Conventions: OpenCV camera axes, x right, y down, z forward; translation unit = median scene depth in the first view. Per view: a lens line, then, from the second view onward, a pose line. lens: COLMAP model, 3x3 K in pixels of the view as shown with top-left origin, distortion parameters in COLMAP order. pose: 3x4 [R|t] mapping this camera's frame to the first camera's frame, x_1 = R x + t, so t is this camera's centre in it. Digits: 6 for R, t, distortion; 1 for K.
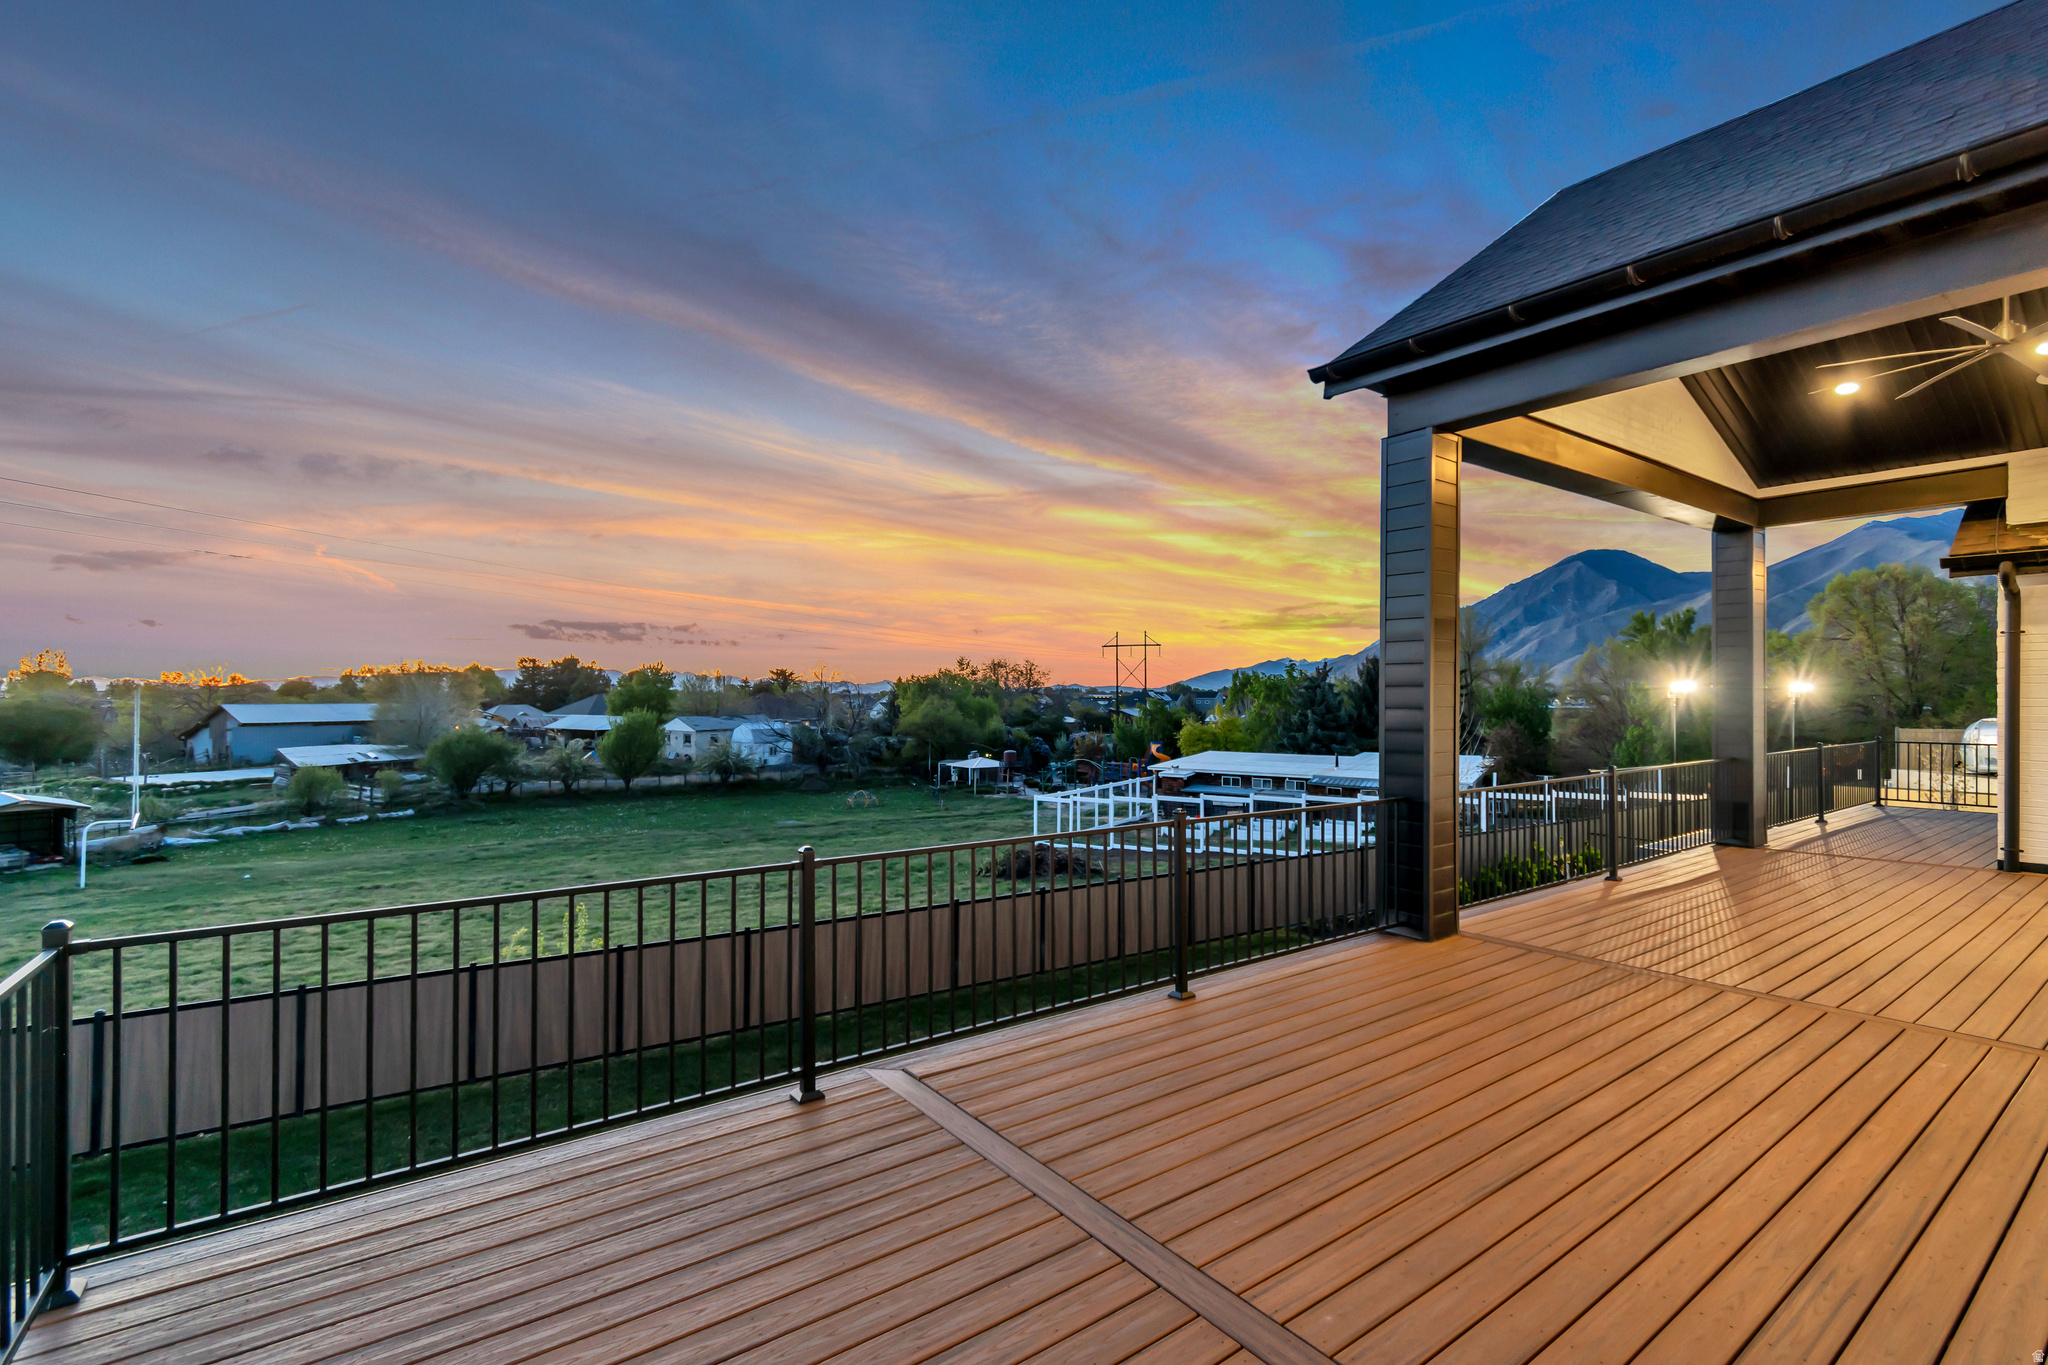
lens RADIAL K [[893.0, 0, 1015.5], [0, 893.0, 693.9], [0, 0, 1]] dist [-0.001141, -0.000117]
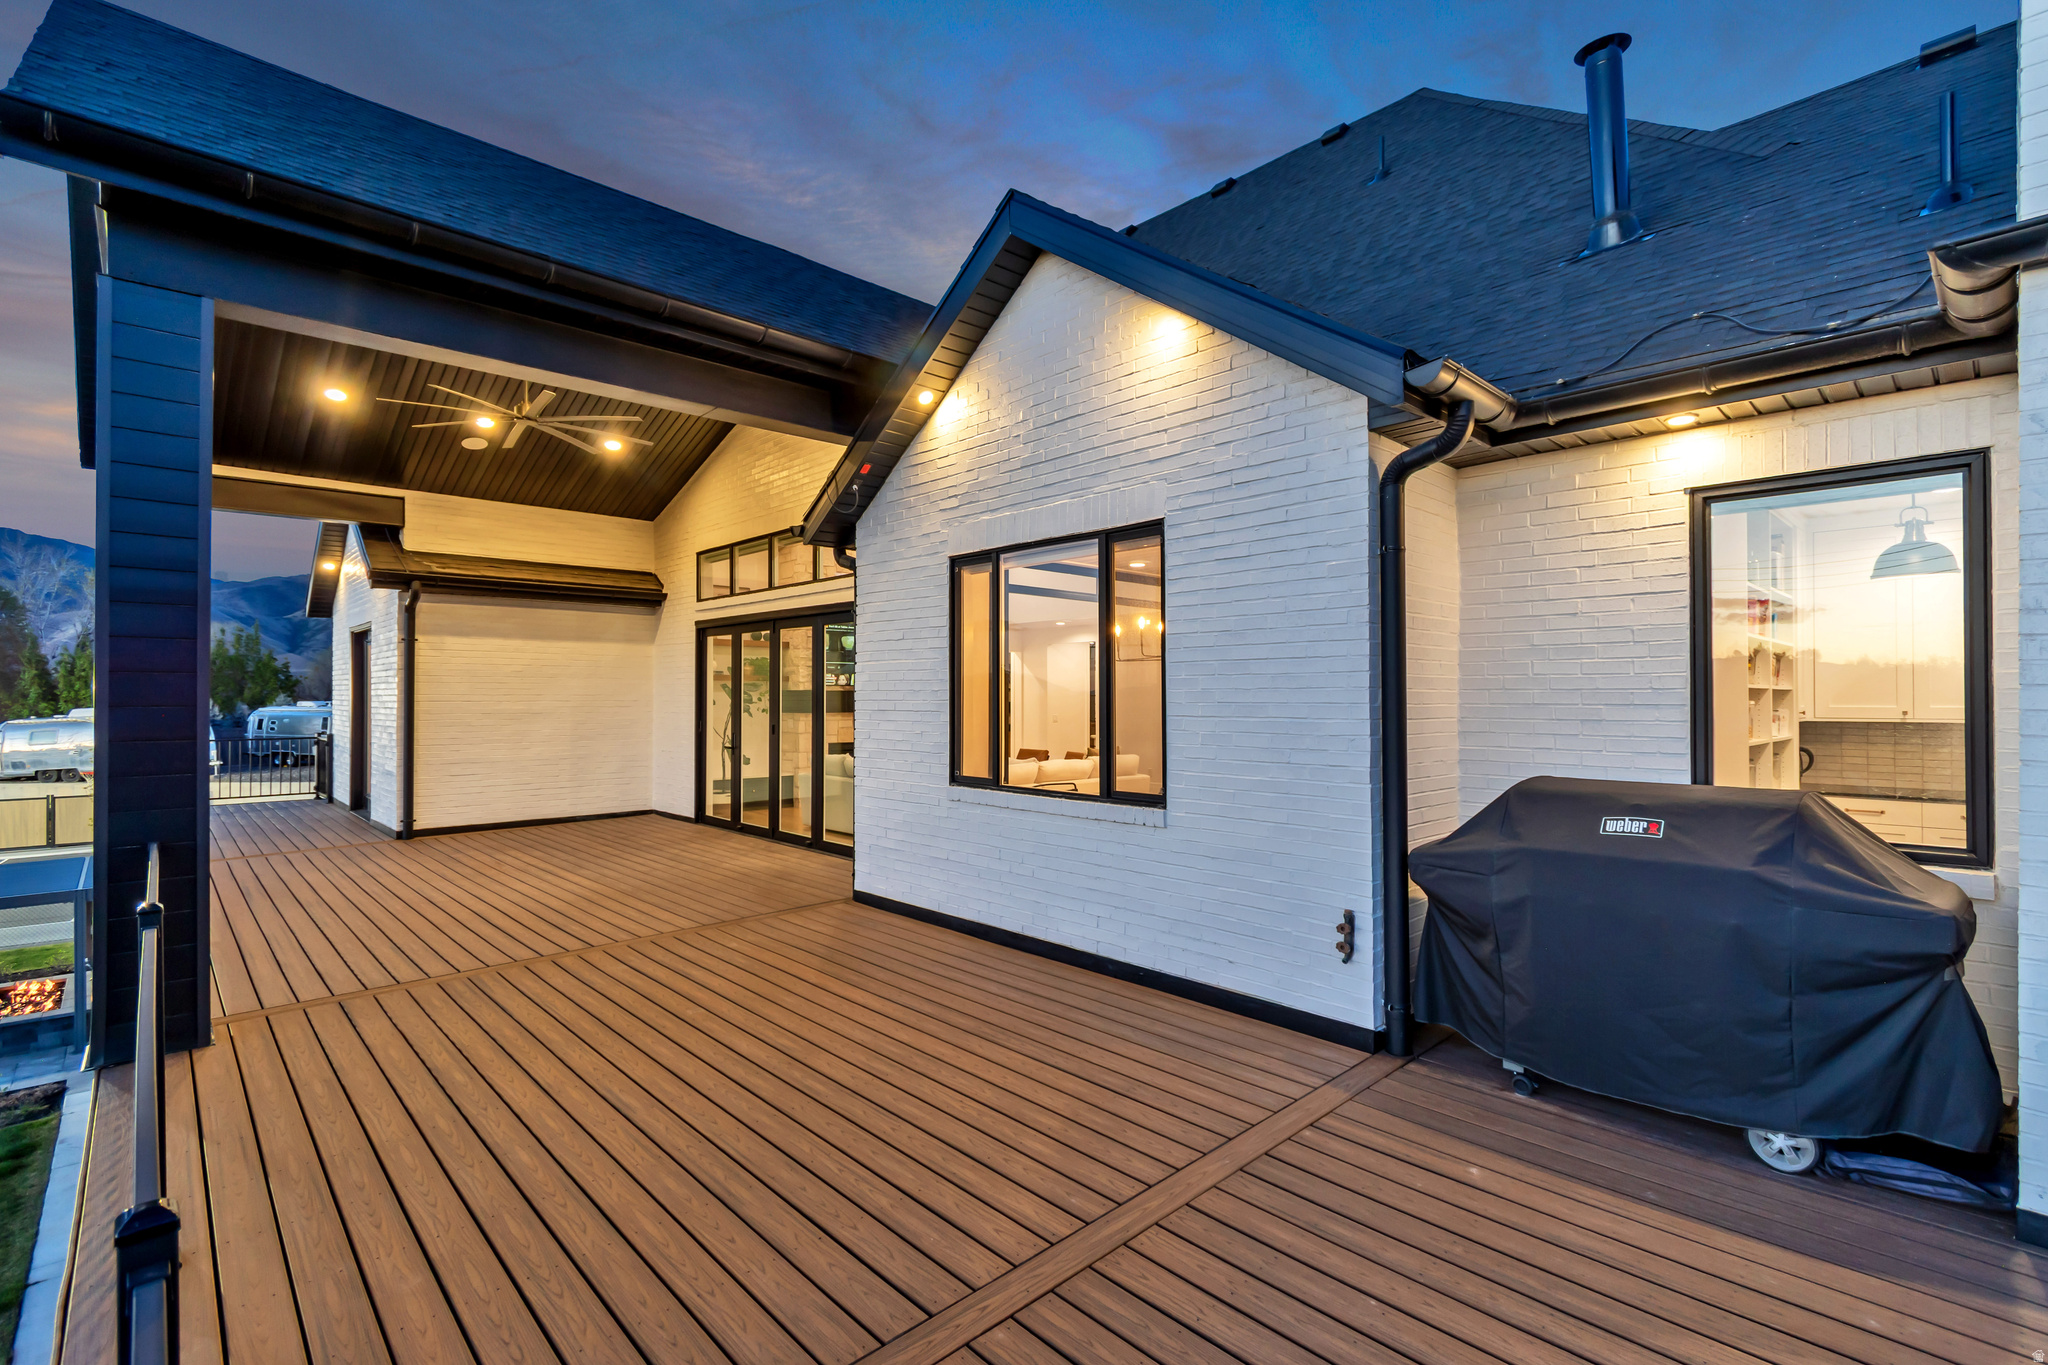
lens RADIAL K [[943.5, 0, 1024.0], [0, 943.5, 682.5], [0, 0, 1]] dist [0.000542, 0.000048]
pose [[-0.131860, 0.017161, 0.991120, -0.533133], [-0.001763, 0.999844, -0.017547, 0.020601], [-0.991267, -0.004061, -0.131809, 0.736892]]
